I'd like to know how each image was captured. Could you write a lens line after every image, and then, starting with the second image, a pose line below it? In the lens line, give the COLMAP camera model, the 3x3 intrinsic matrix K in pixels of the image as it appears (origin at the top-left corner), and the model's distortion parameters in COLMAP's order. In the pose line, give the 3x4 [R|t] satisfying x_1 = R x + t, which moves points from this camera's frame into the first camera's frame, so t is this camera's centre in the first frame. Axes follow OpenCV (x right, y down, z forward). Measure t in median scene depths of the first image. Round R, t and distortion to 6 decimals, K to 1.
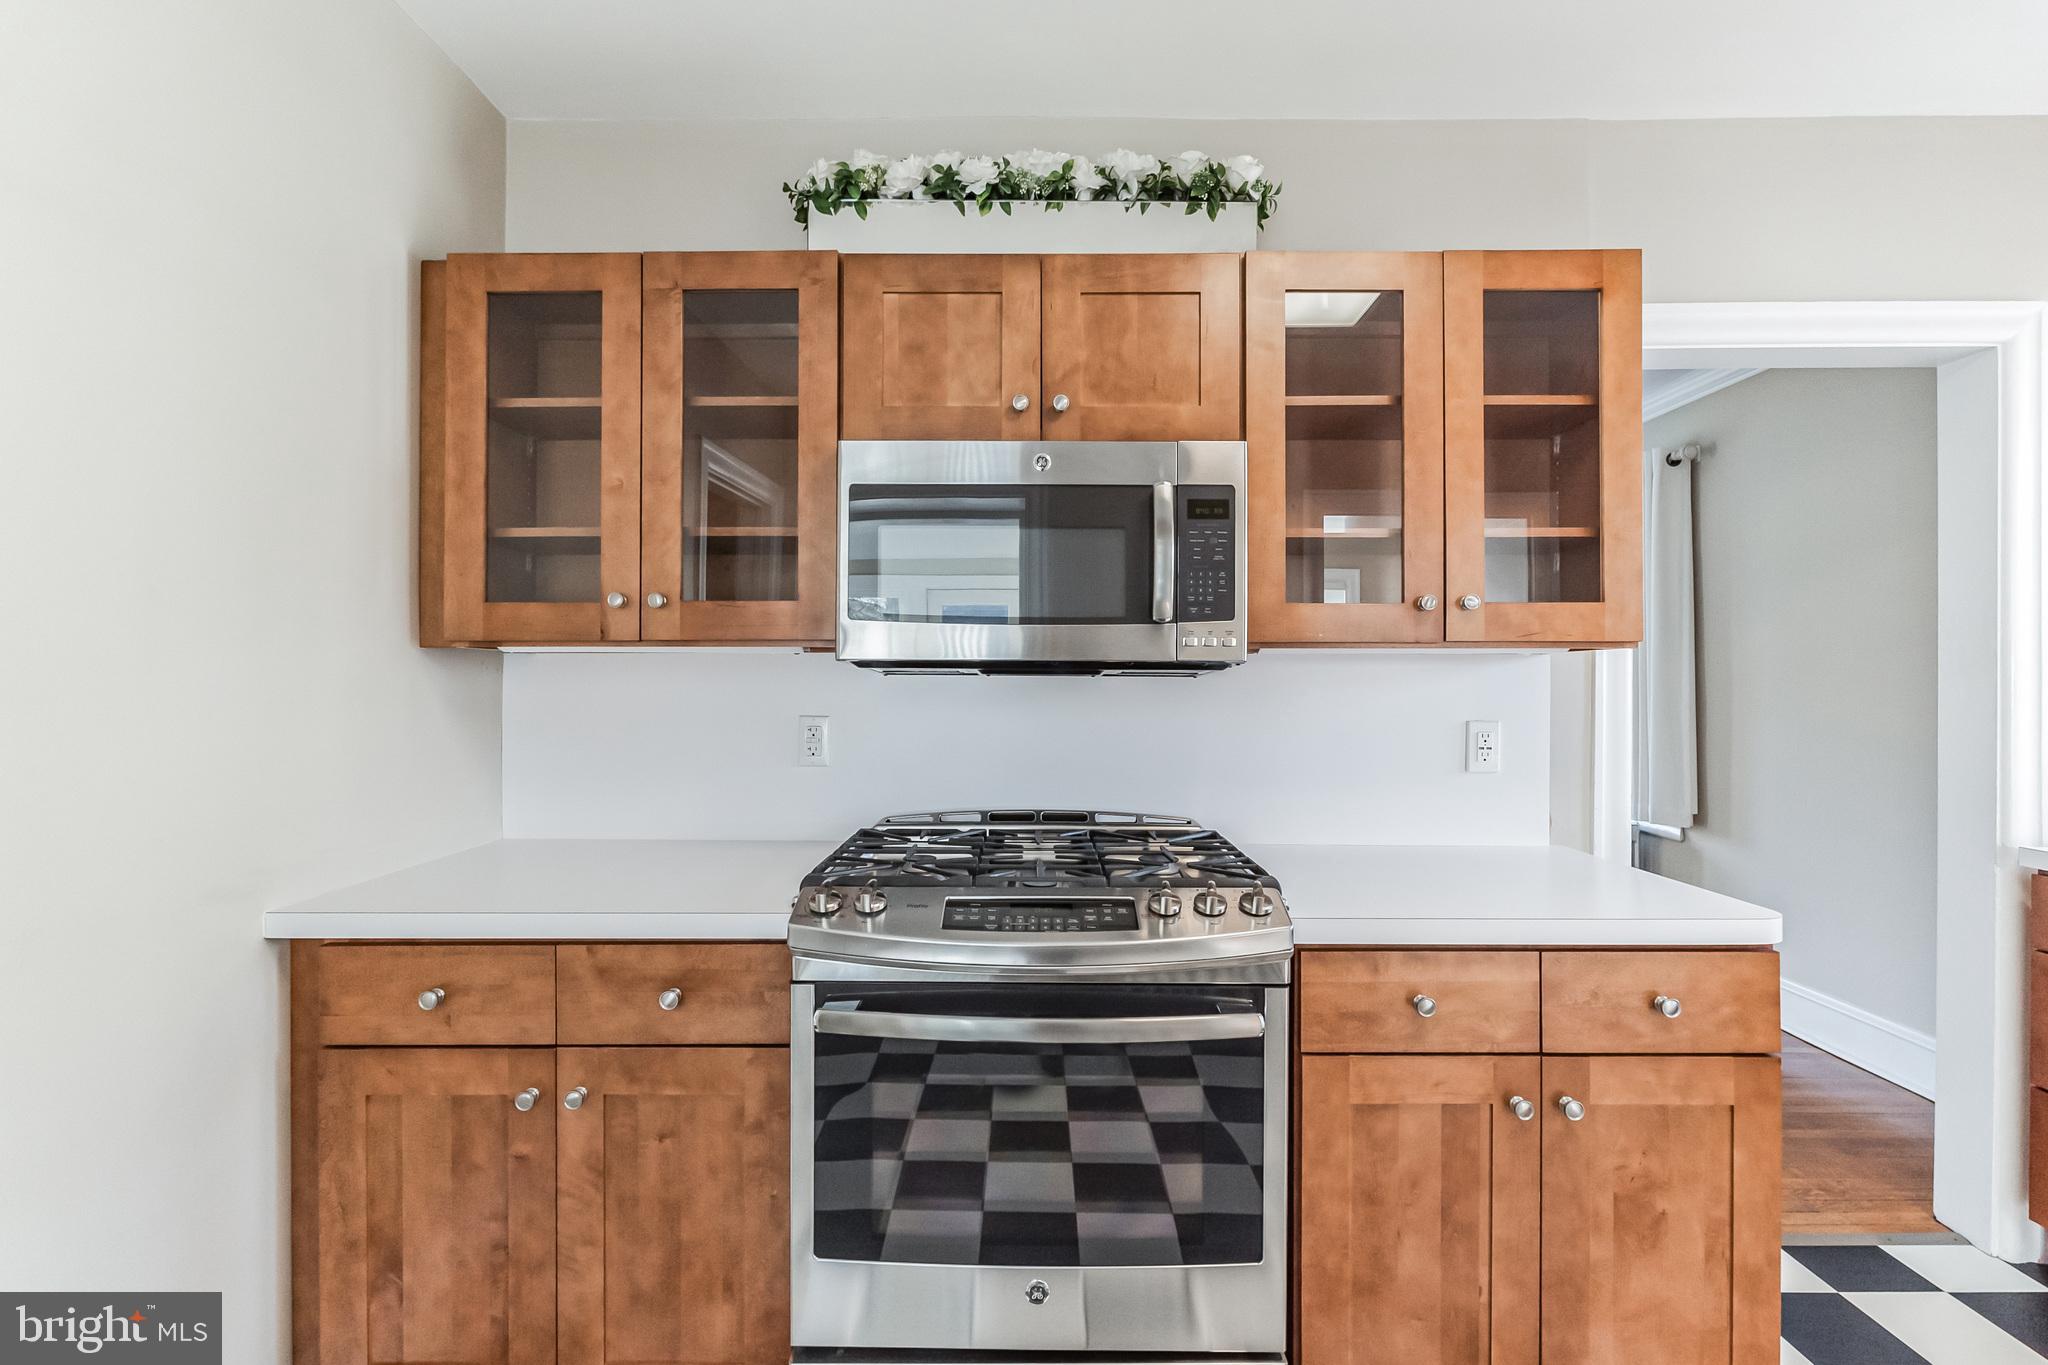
lens RADIAL K [[938.4, 0, 1019.1], [0, 938.4, 682.9], [0, 0, 1]] dist [-0.003096, 0.000189]
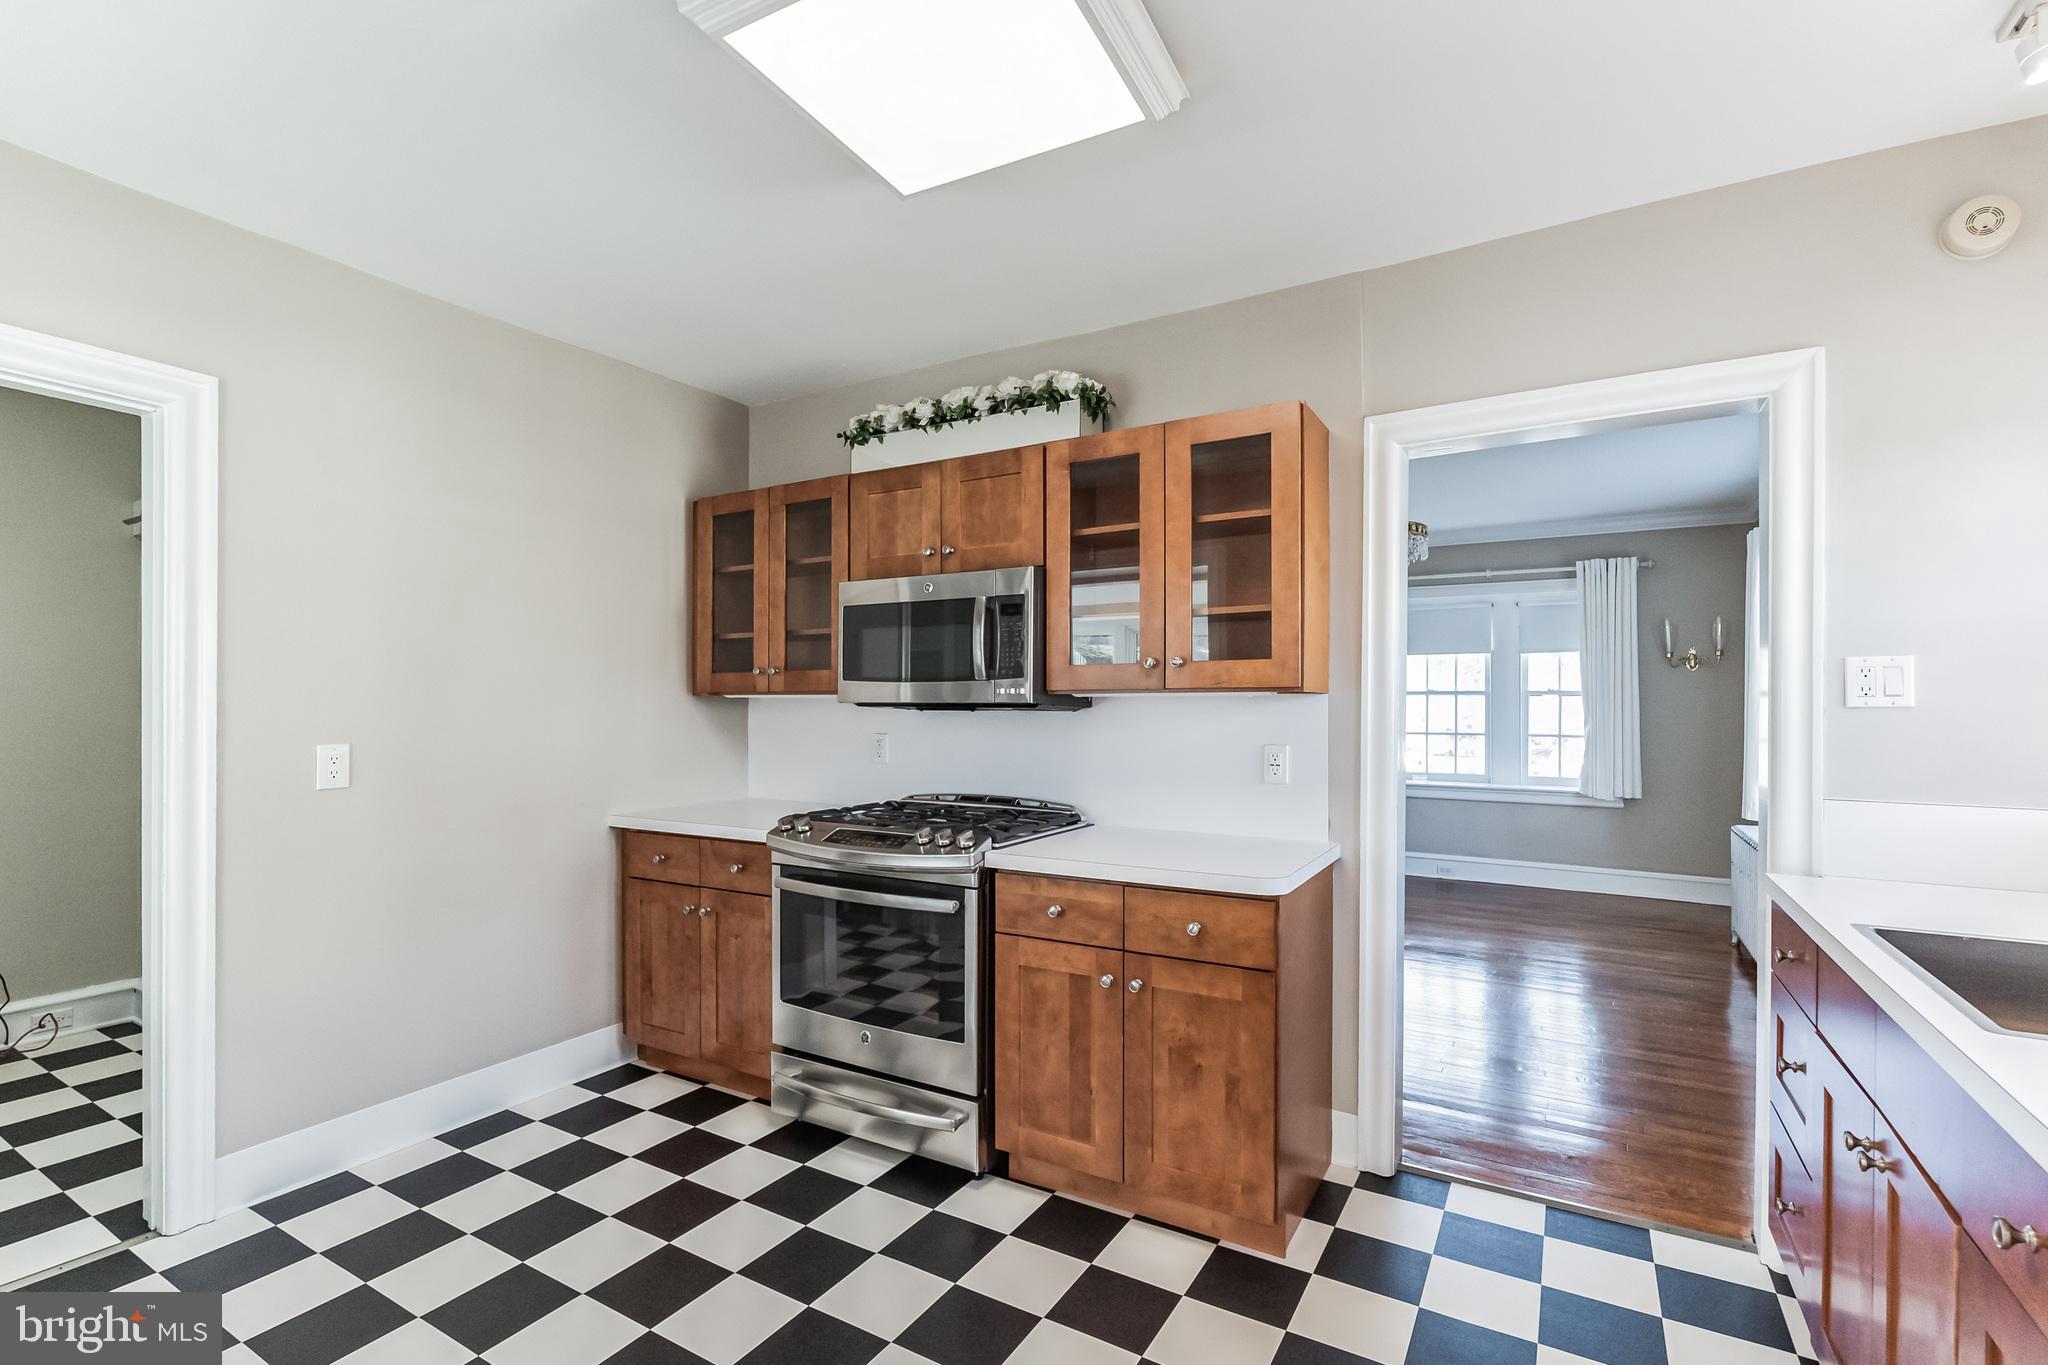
lens RADIAL K [[918.9, 0, 1029.1], [0, 918.9, 713.2], [0, 0, 1]] dist [-0.000869, 0.000091]
pose [[0.869473, 0.003232, -0.493969, 0.984122], [0.001005, 0.999965, 0.008311, -0.017340], [0.493979, -0.007723, 0.869440, -0.361904]]
